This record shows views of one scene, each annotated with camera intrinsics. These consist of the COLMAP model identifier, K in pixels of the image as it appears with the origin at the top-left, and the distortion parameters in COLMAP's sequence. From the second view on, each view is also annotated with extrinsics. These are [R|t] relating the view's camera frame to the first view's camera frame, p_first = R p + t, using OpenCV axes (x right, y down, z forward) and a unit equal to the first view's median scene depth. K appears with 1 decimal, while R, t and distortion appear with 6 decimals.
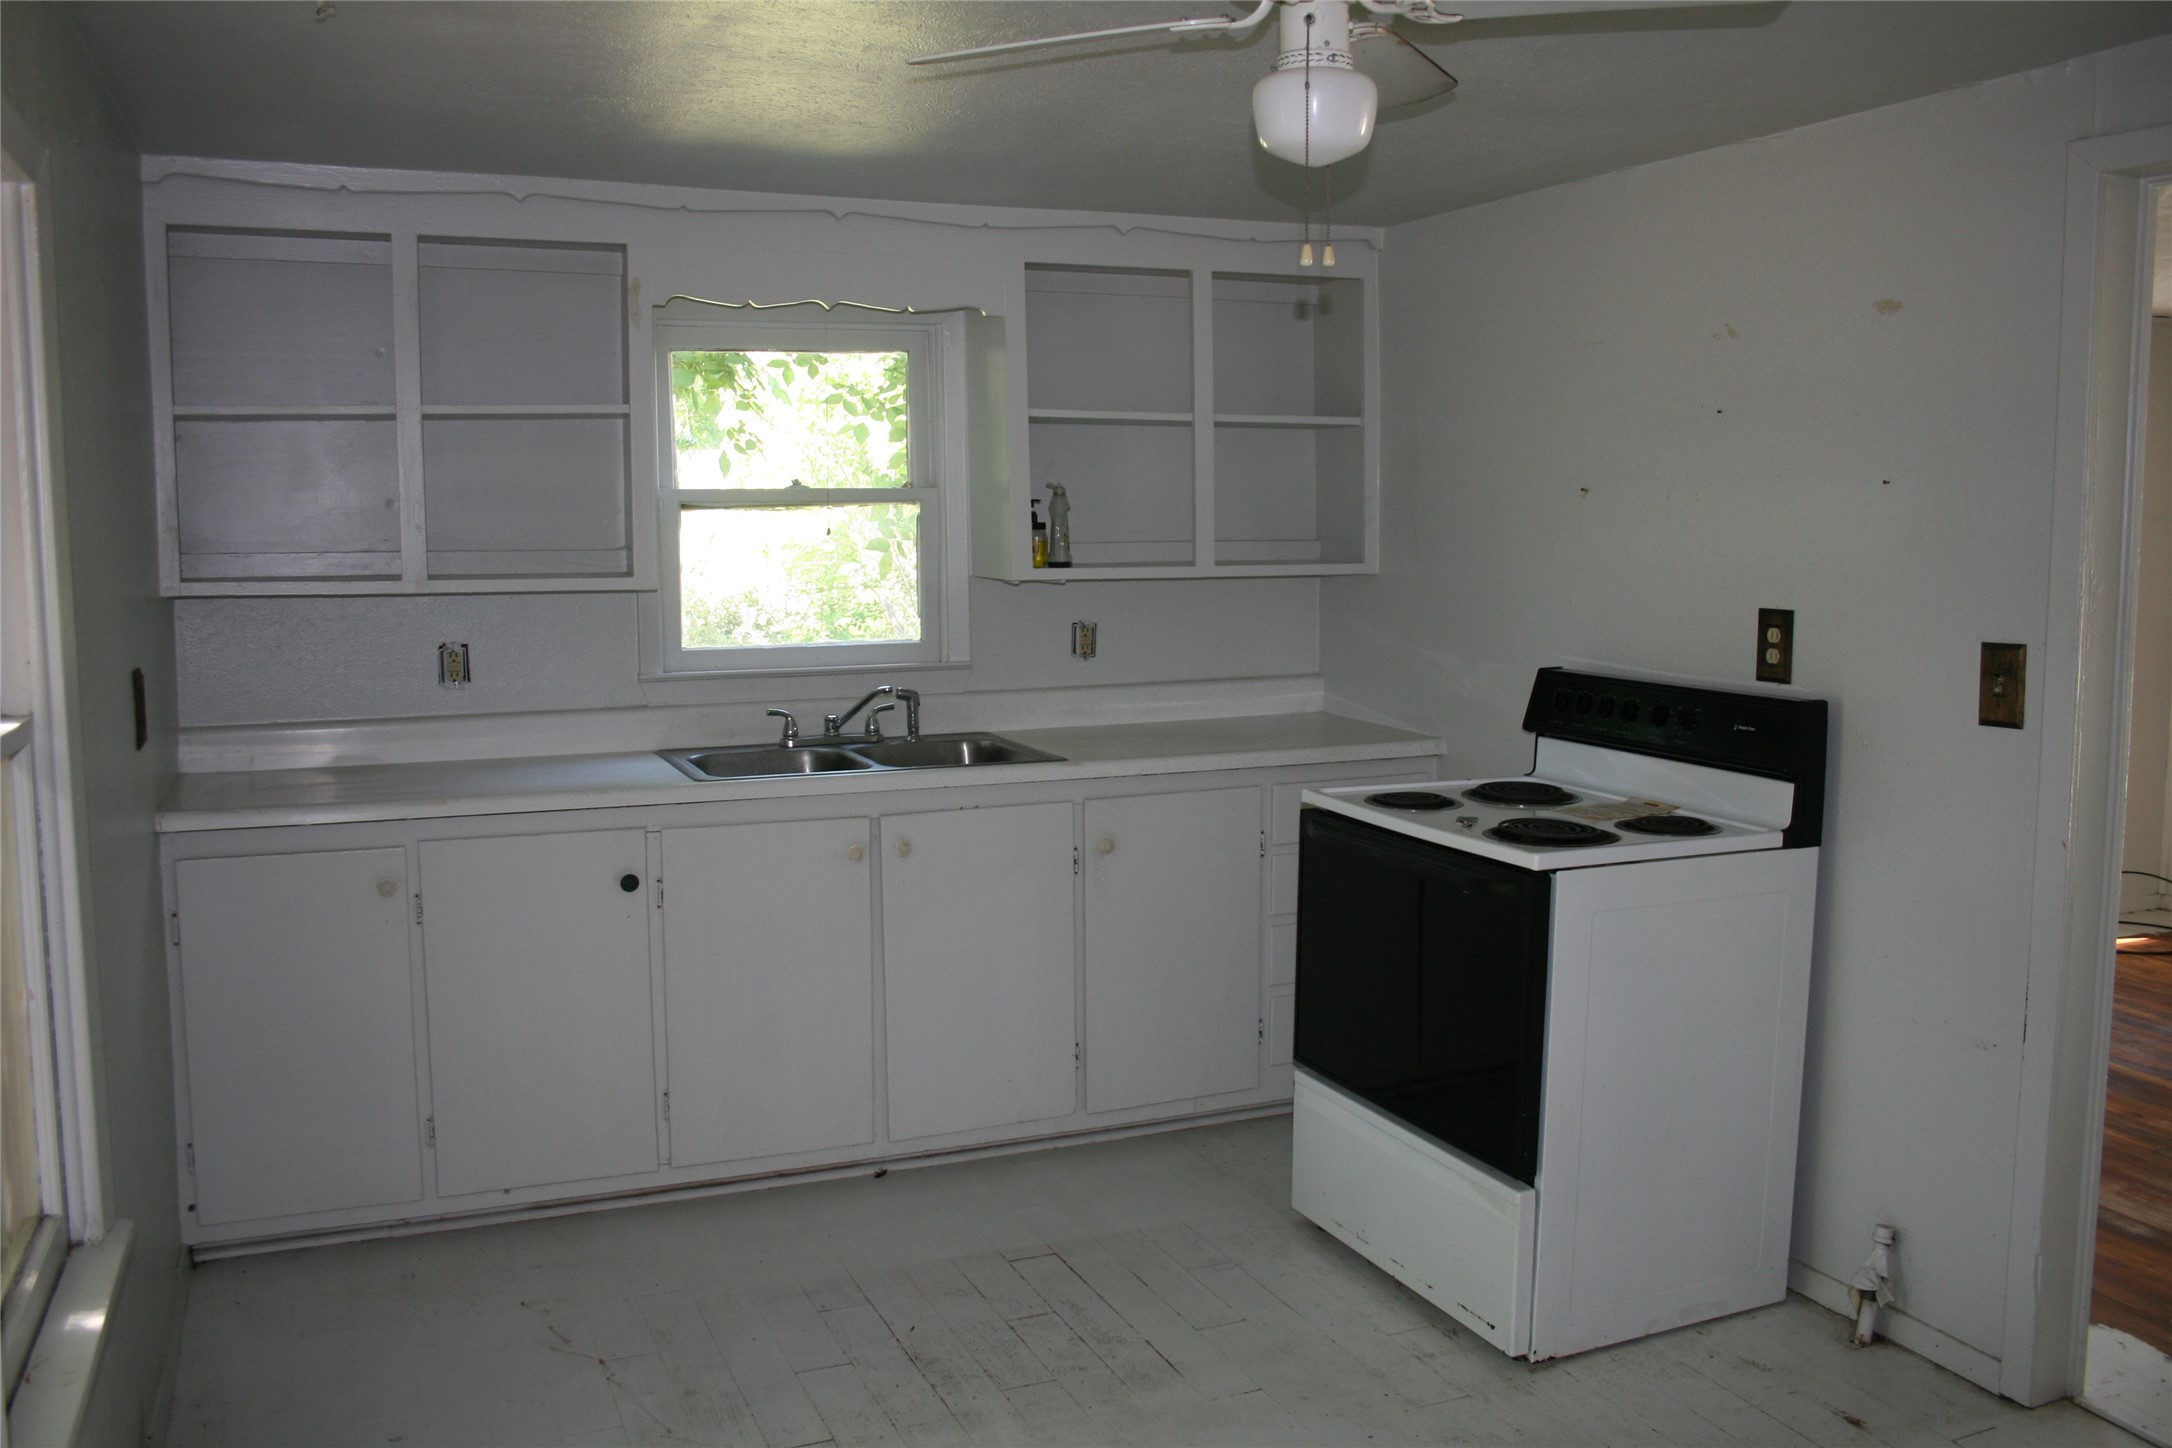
lens RADIAL K [[1817.9, 0, 1092.6], [0, 1817.9, 713.7], [0, 0, 1]] dist [-0.143840, 0.124810]
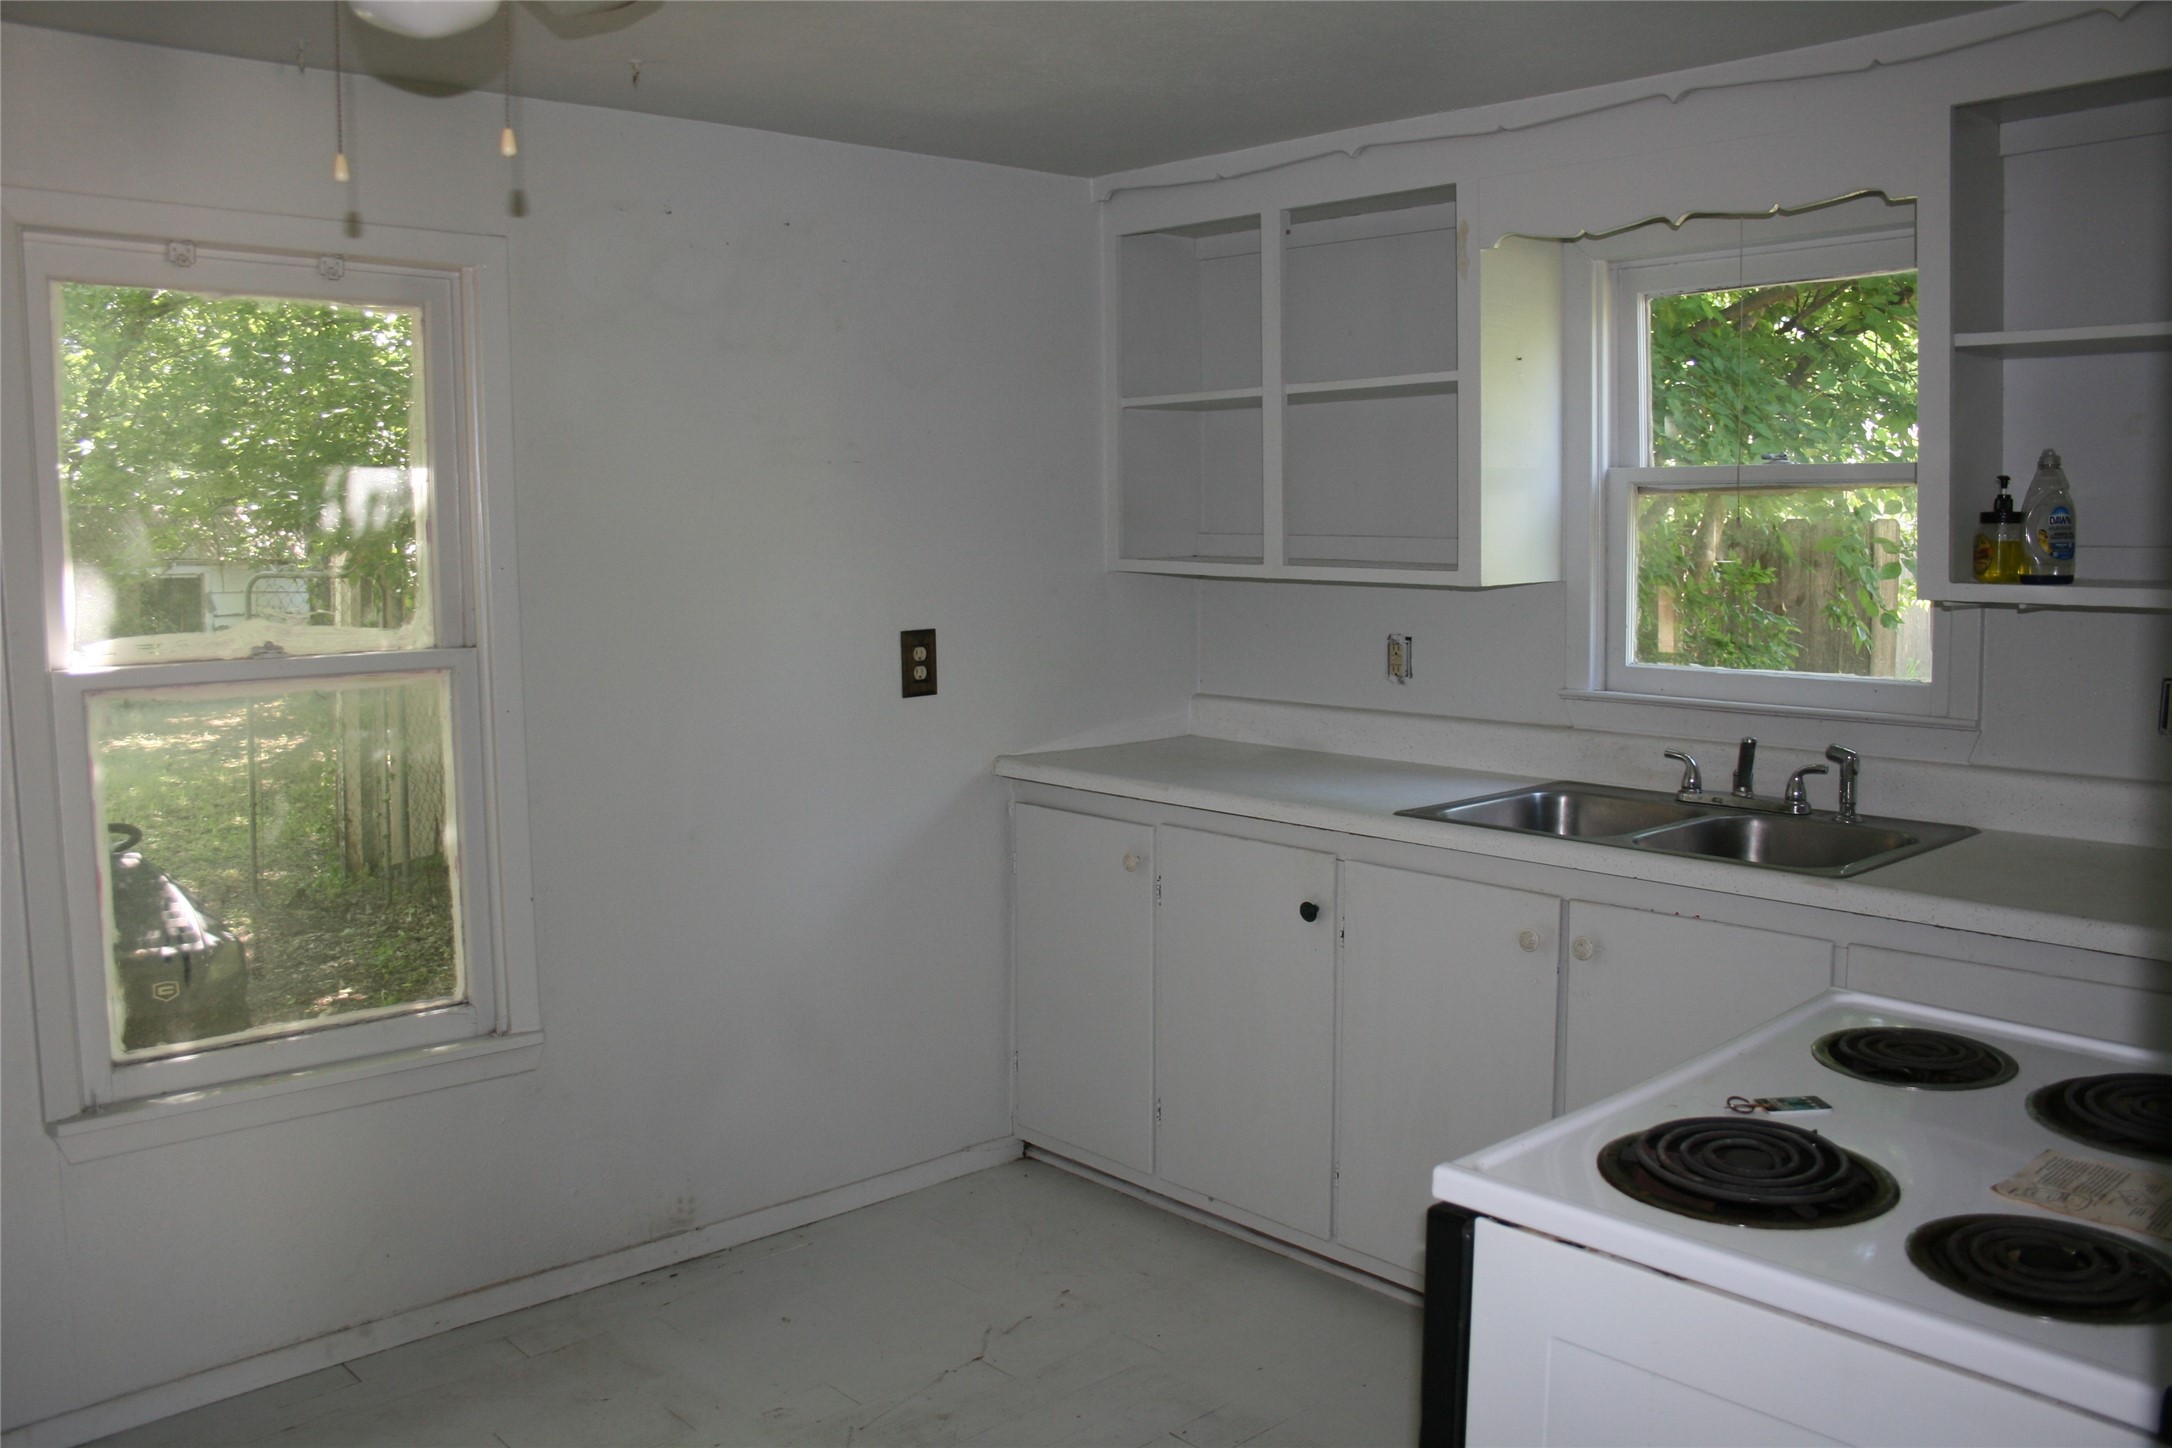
lens RADIAL K [[1817.9, 0, 1101.6], [0, 1817.9, 700.5], [0, 0, 1]] dist [-0.143840, 0.124810]
pose [[0.332382, 0.096436, -0.938202, 0.541634], [-0.097142, 0.992969, 0.067651, -0.060631], [0.938129, 0.068653, 0.339412, 0.595804]]
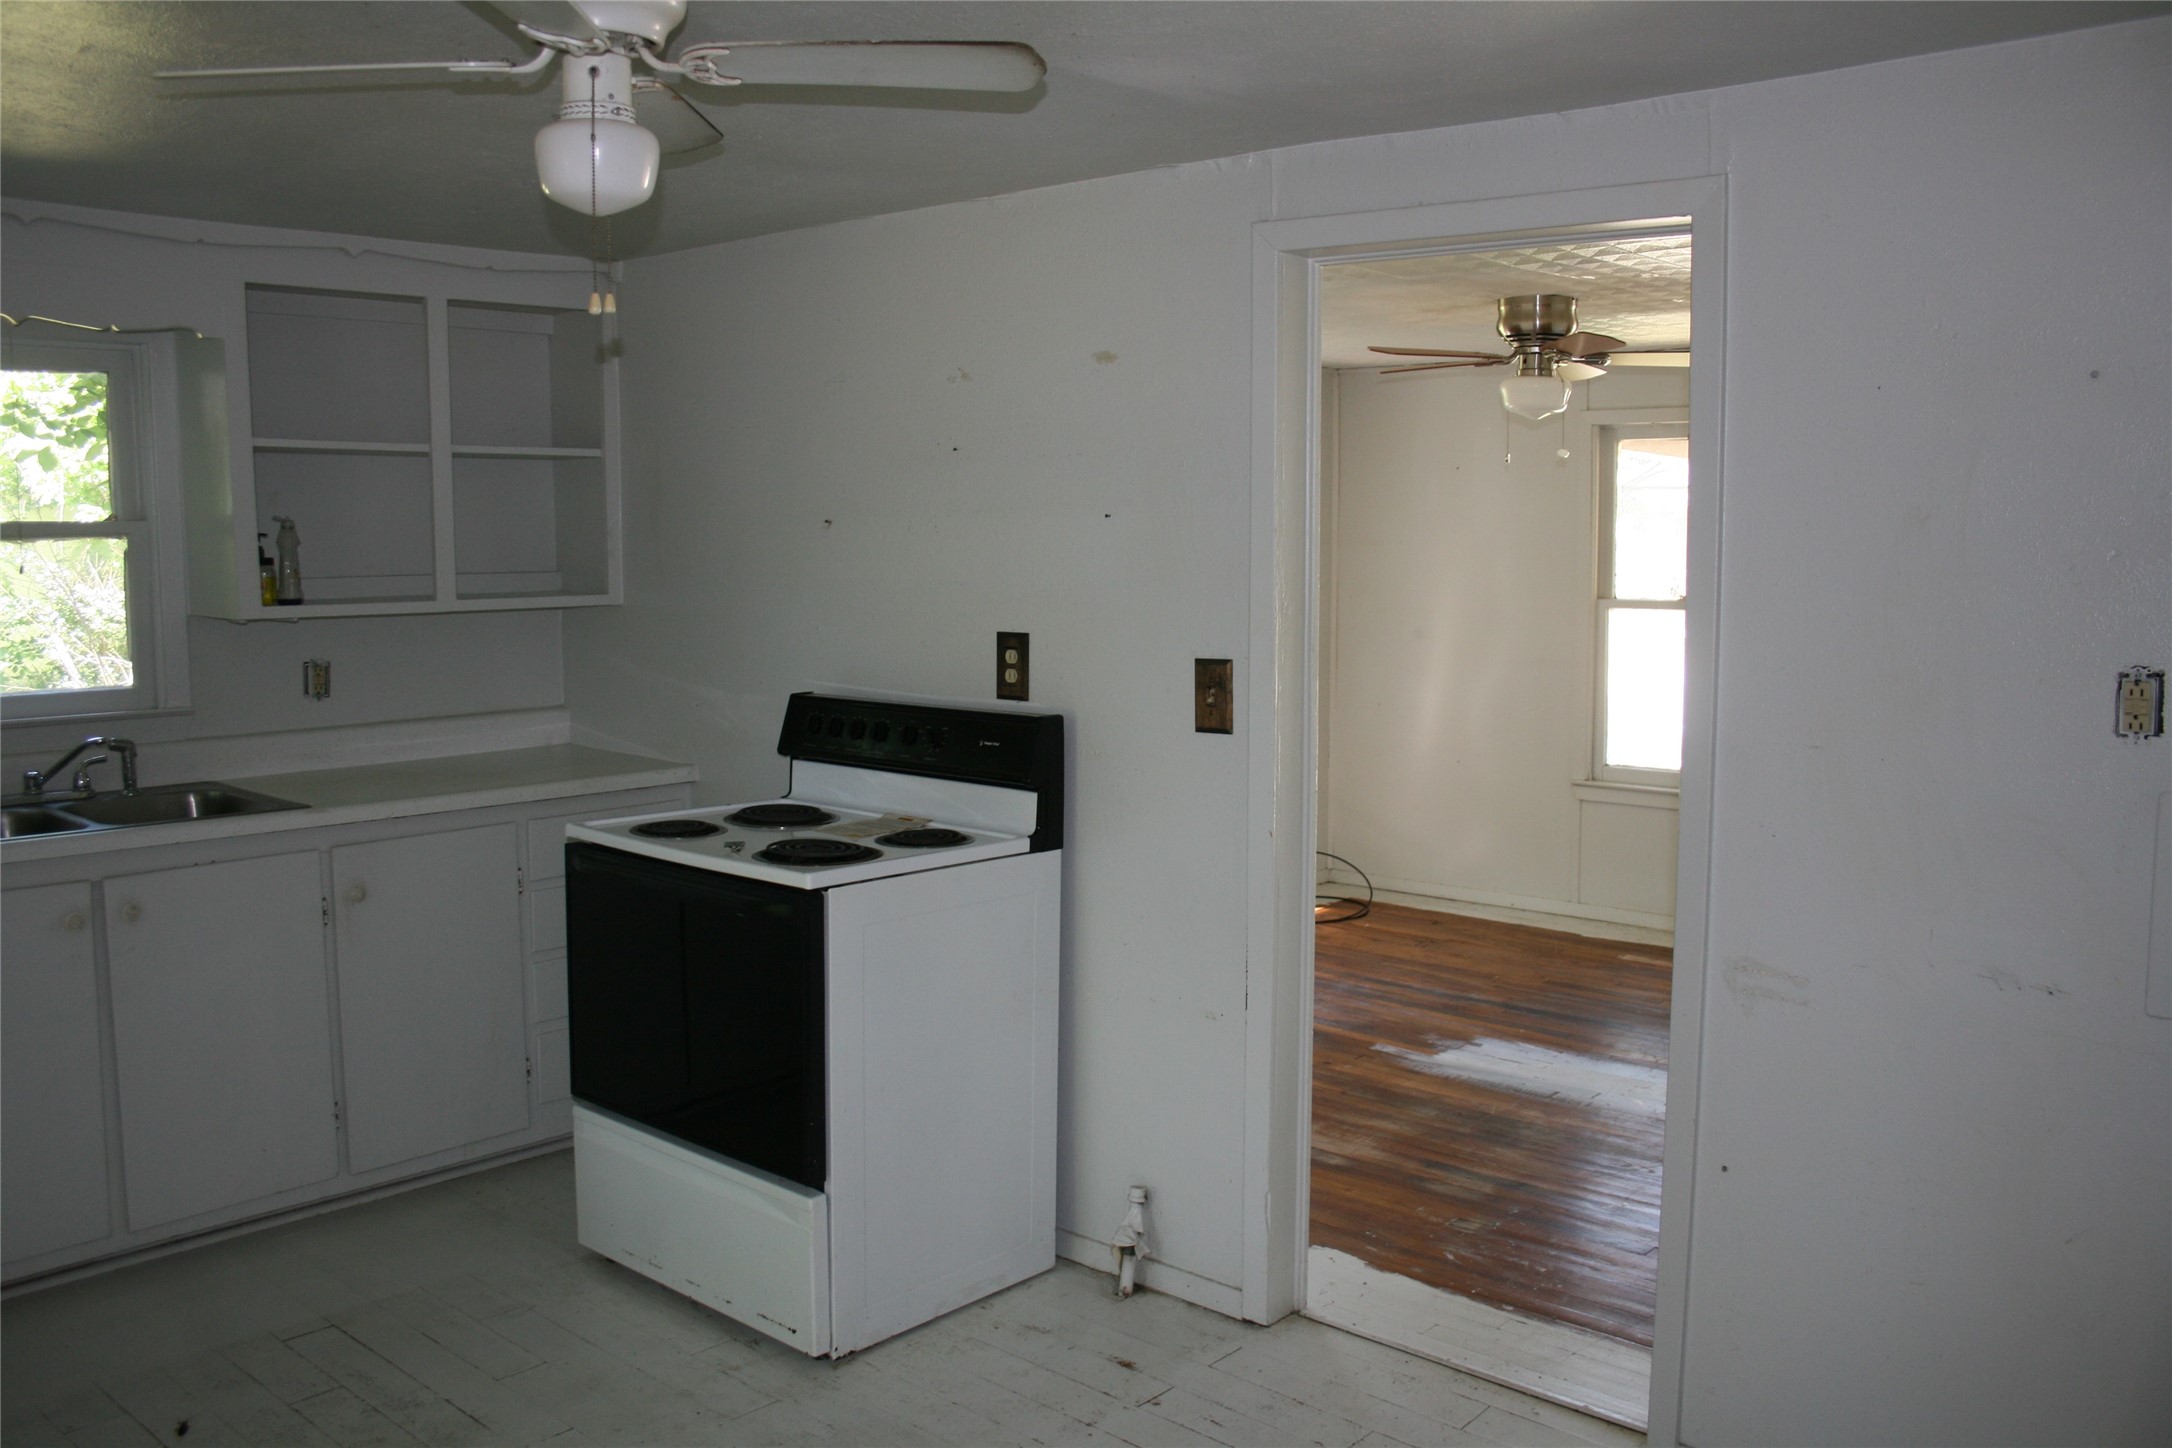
lens RADIAL K [[1817.9, 0, 1073.9], [0, 1817.9, 717.6], [0, 0, 1]] dist [-0.143840, 0.124810]
pose [[0.911739, -0.038981, 0.408916, -0.031564], [0.042667, 0.999089, 0.000109, -0.004768], [-0.408548, 0.017348, 0.912572, -0.018148]]
